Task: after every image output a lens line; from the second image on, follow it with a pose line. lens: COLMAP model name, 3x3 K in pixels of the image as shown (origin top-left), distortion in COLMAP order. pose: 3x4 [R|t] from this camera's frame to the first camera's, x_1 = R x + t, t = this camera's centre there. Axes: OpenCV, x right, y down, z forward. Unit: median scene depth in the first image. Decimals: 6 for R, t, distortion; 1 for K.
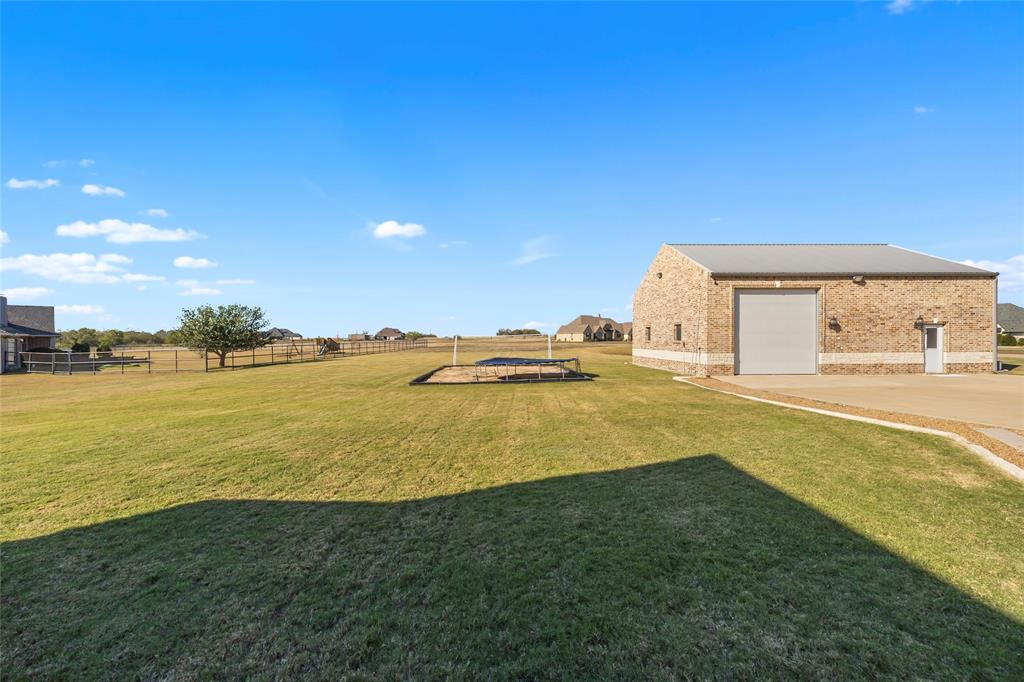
lens RADIAL K [[393.9, 0, 511.4], [0, 393.9, 340.8], [0, 0, 1]] dist [0.002931, 0.000234]
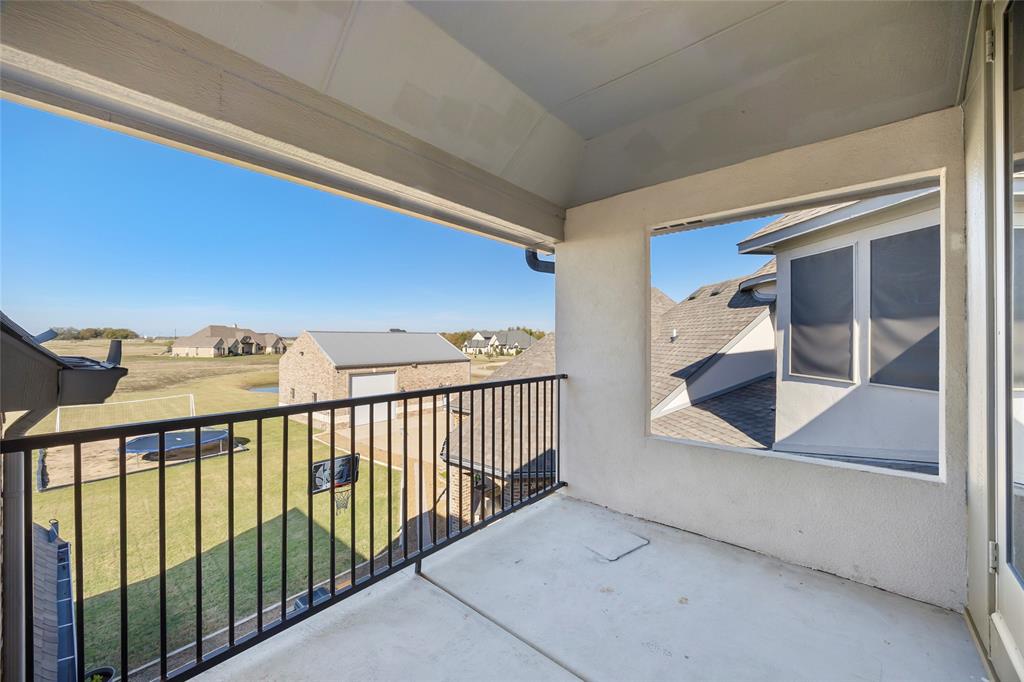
lens RADIAL K [[393.9, 0, 510.3], [0, 393.9, 339.3], [0, 0, 1]] dist [0.002931, 0.000234]
pose [[0.671028, 0.008218, 0.741387, -0.154419], [-0.003984, 0.999964, -0.007478, -0.207884], [-0.741422, 0.002064, 0.671036, -0.457983]]
